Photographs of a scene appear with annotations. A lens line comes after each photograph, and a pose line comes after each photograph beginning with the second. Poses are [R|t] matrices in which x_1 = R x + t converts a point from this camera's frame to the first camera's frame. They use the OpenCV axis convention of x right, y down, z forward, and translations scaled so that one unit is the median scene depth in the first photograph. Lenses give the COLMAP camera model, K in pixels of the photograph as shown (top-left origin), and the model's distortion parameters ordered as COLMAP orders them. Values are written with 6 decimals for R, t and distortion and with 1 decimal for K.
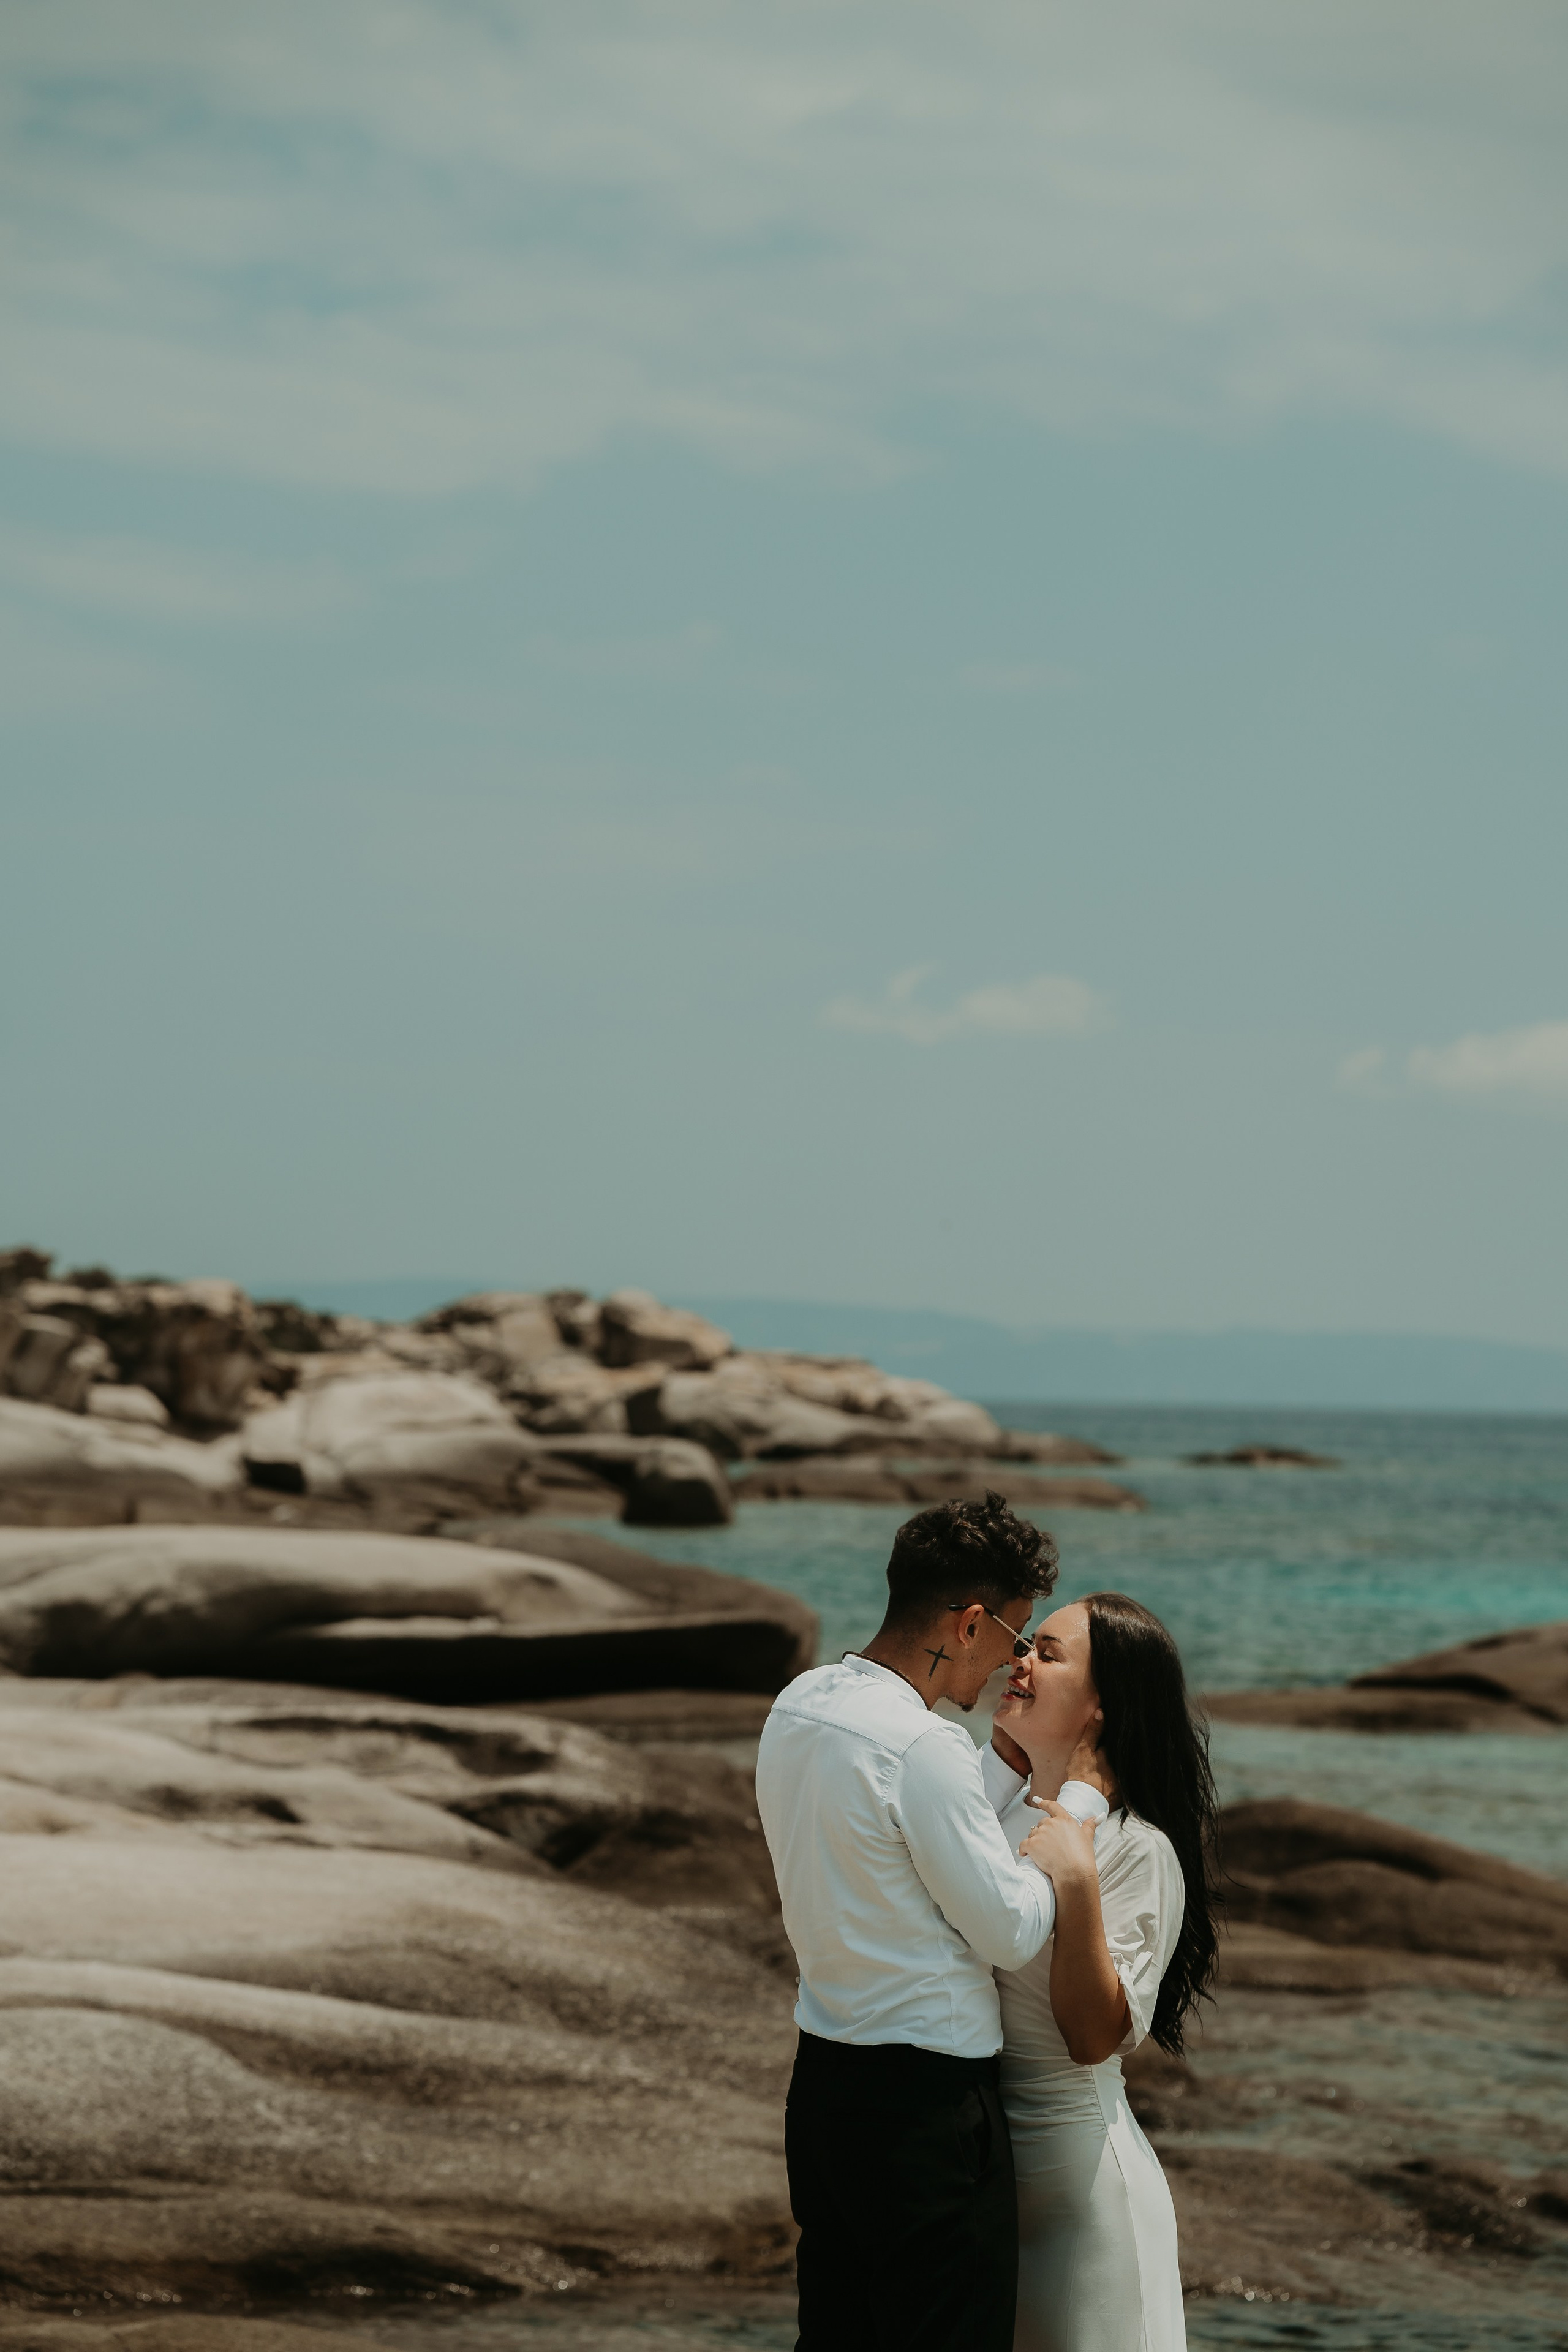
lens RADIAL K [[5789.5, 0, 780.5], [0, 5789.5, 1176.1], [0, 0, 1]] dist [0.856015, -0.363359]
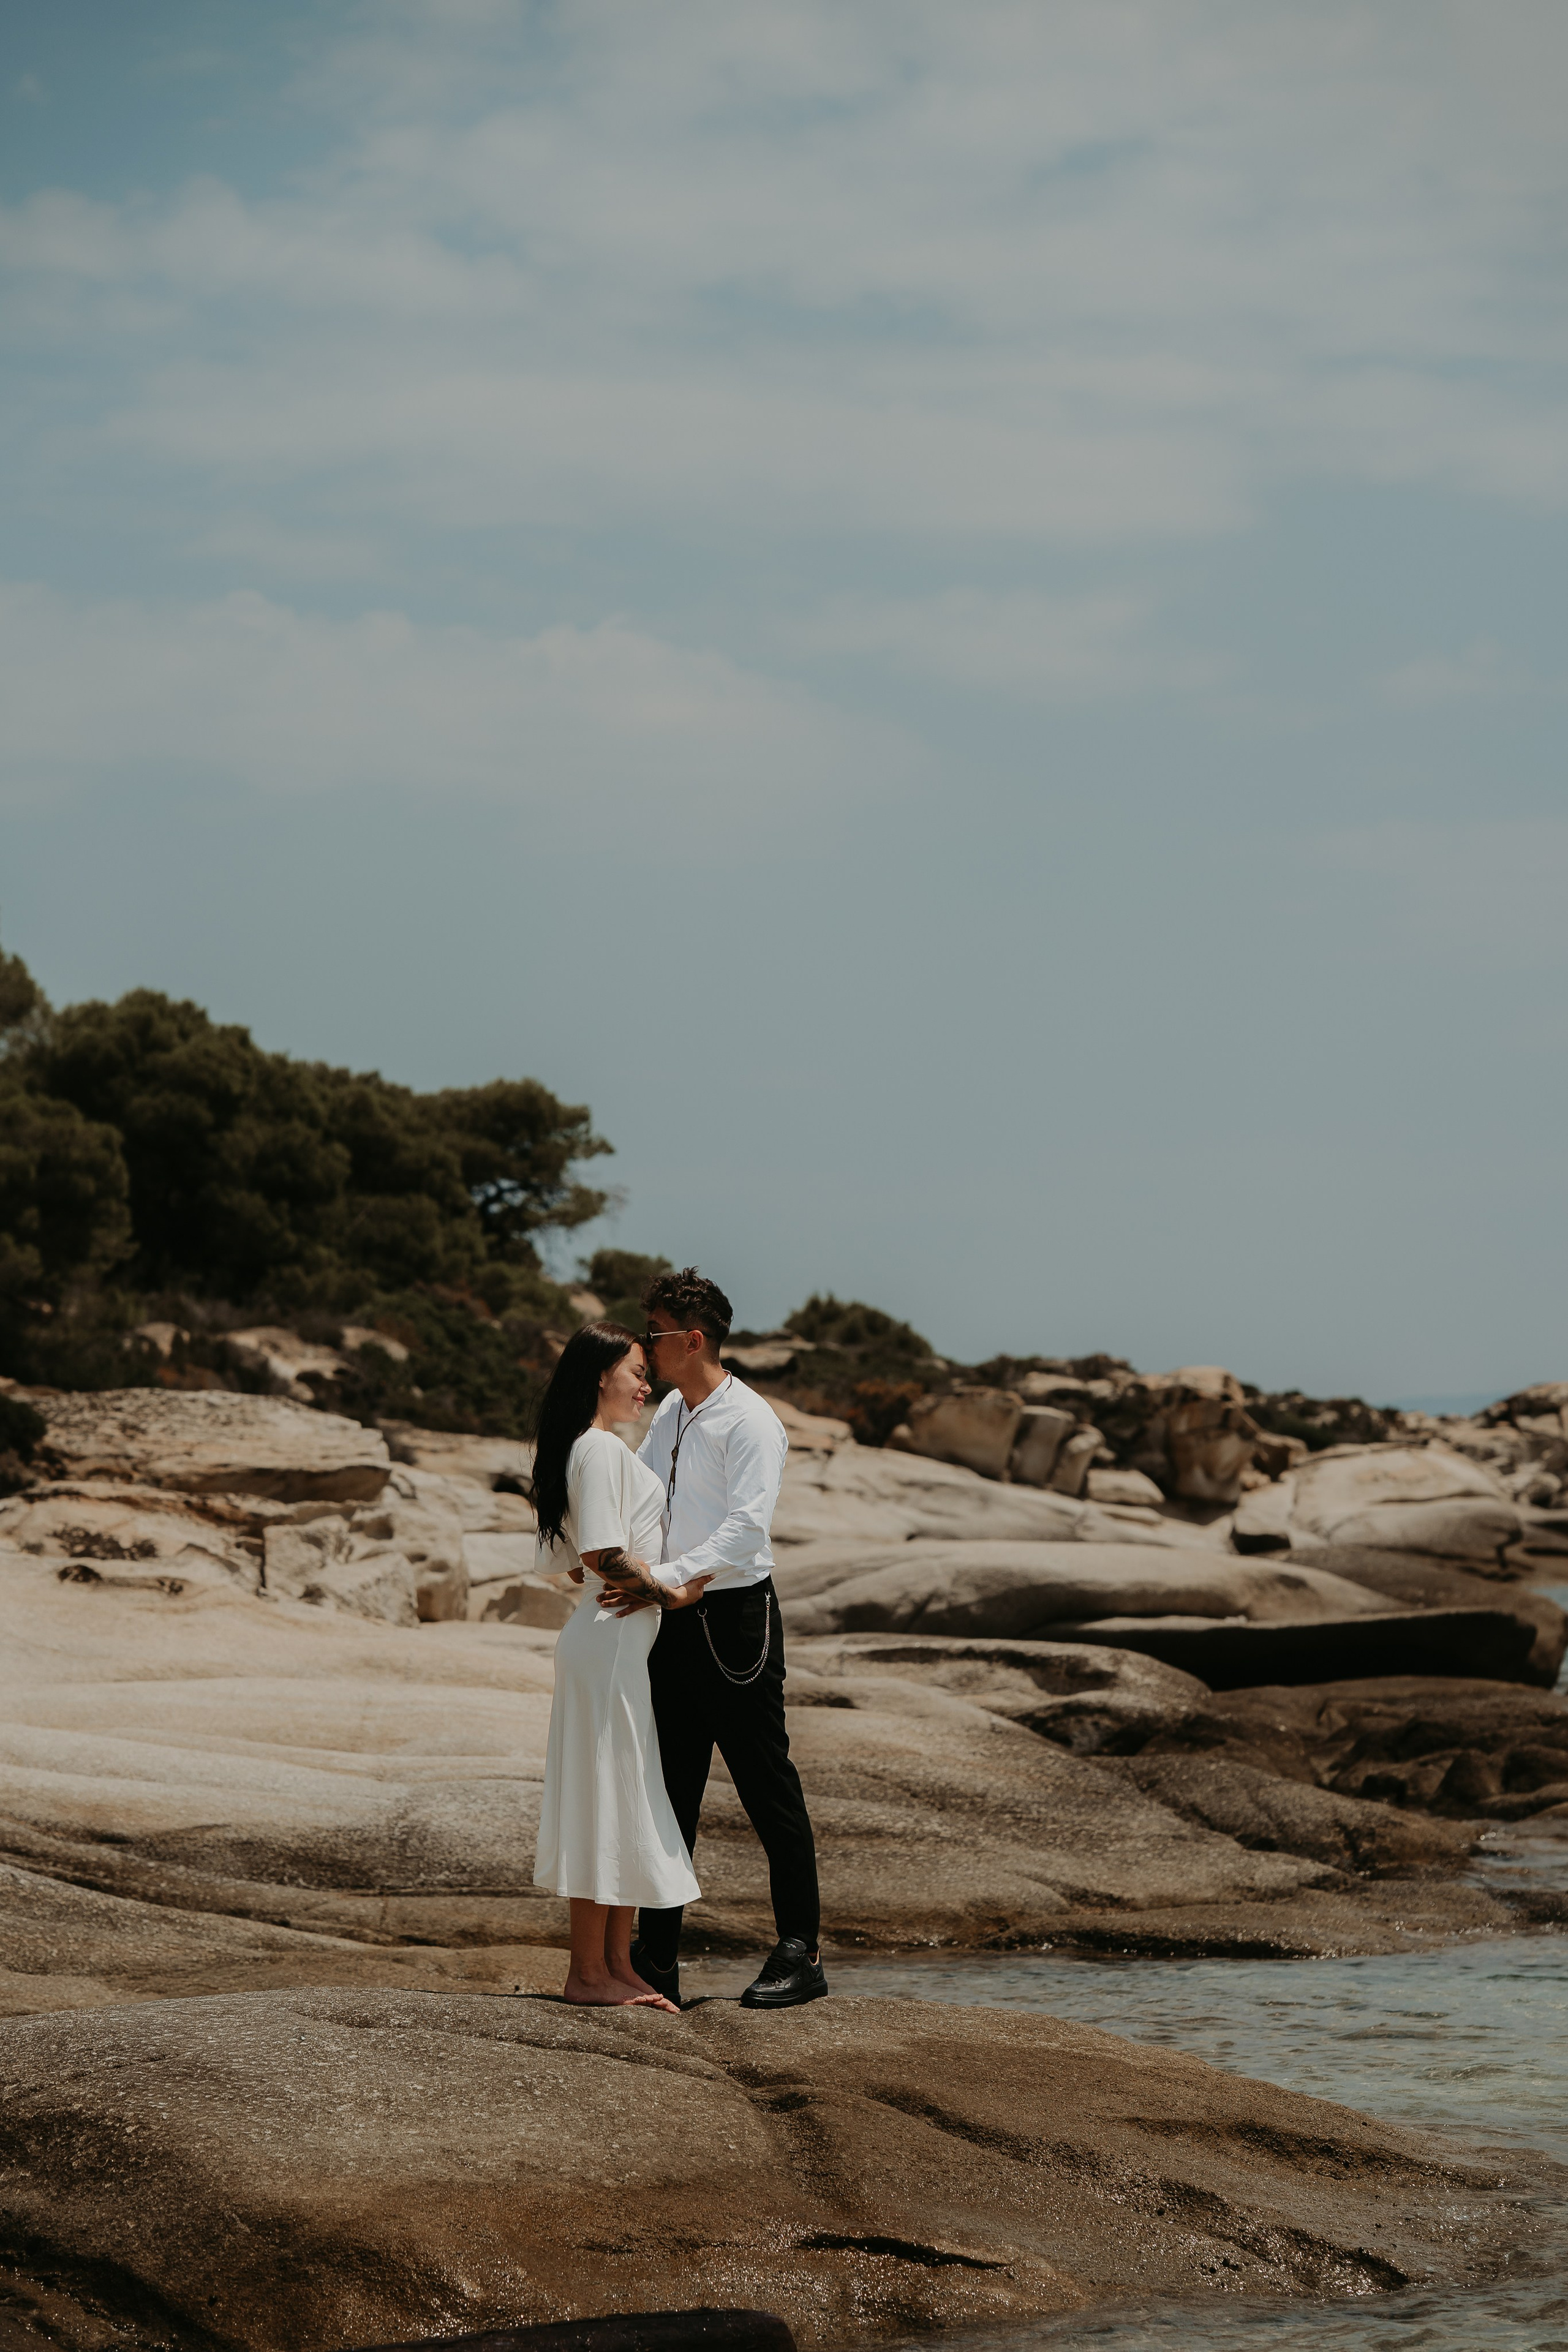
lens RADIAL K [[5852.3, 0, 824.7], [0, 5852.3, 1168.3], [0, 0, 1]] dist [0.650195, 0.439820]
pose [[0.981708, -0.050251, -0.183640, 0.089007], [0.046500, 0.998613, -0.024679, 0.014608], [0.184626, 0.015688, 0.982684, -0.142867]]
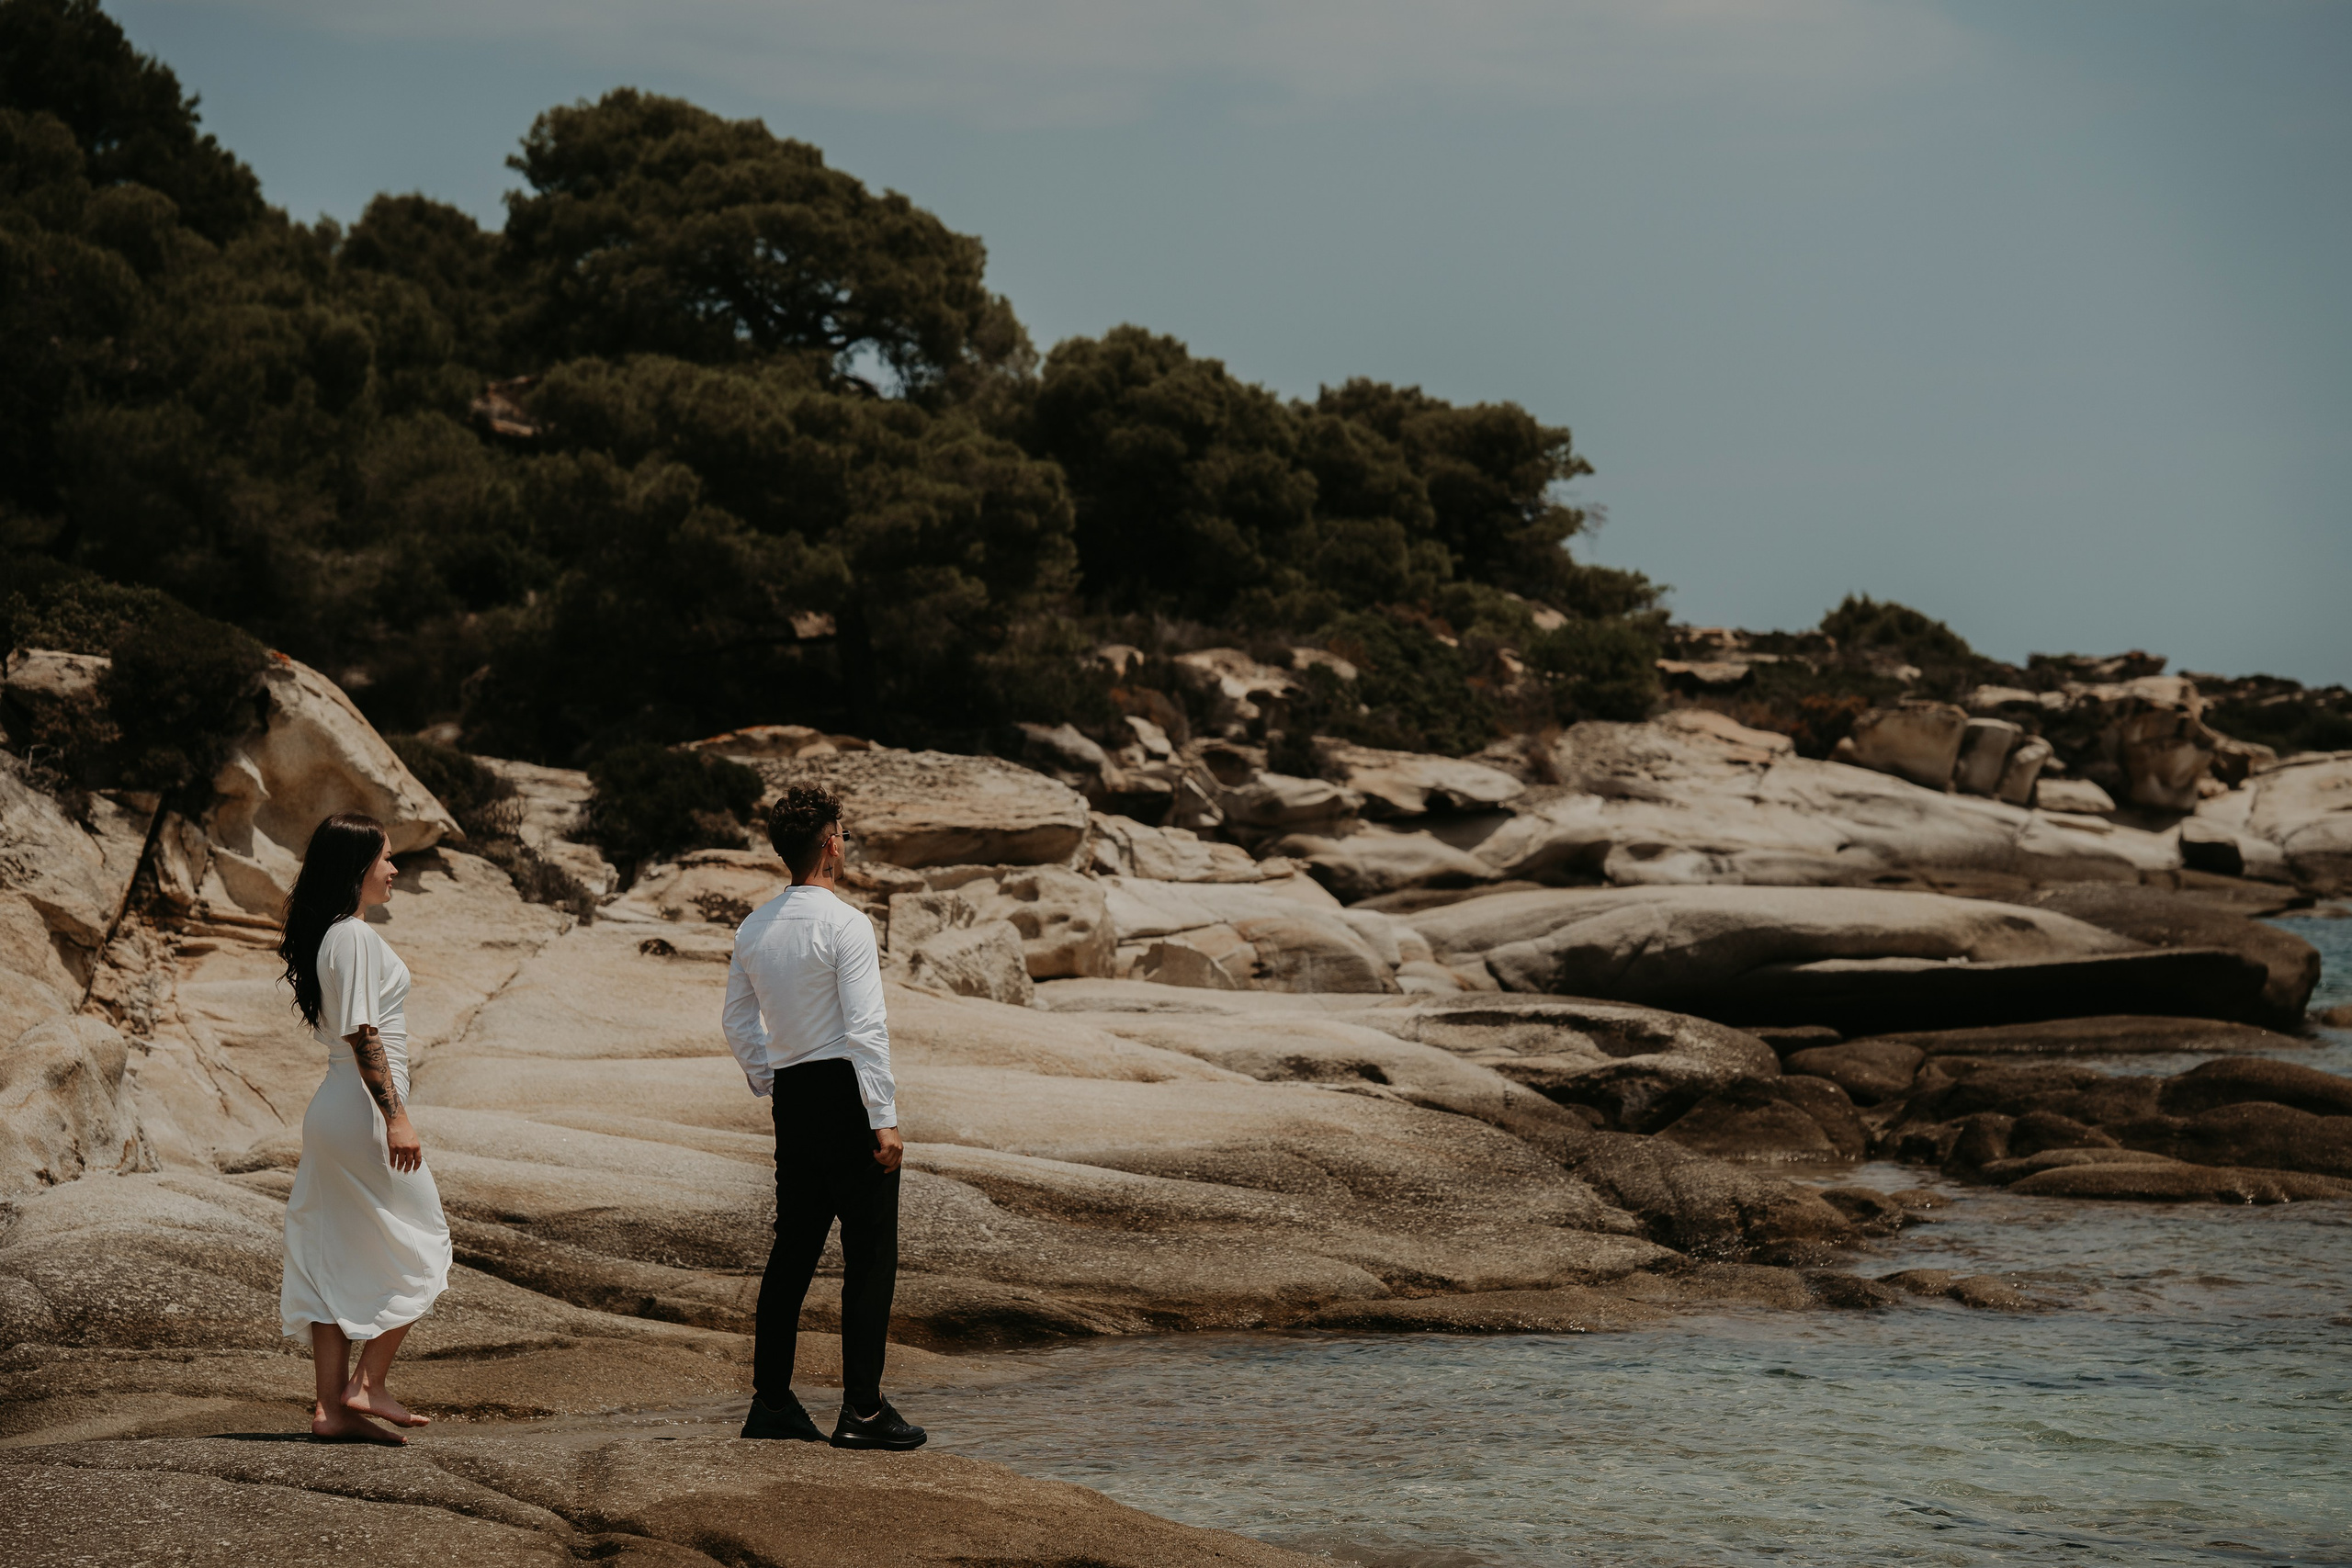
lens RADIAL K [[5612.5, 0, 1172.3], [0, 5612.5, 772.3], [0, 0, 1]] dist [0.603307, 0.194271]
pose [[0.948259, -0.041987, -0.314709, 0.167592], [0.051919, 0.998381, 0.023239, 0.004664], [0.313224, -0.038376, 0.948904, -0.134952]]
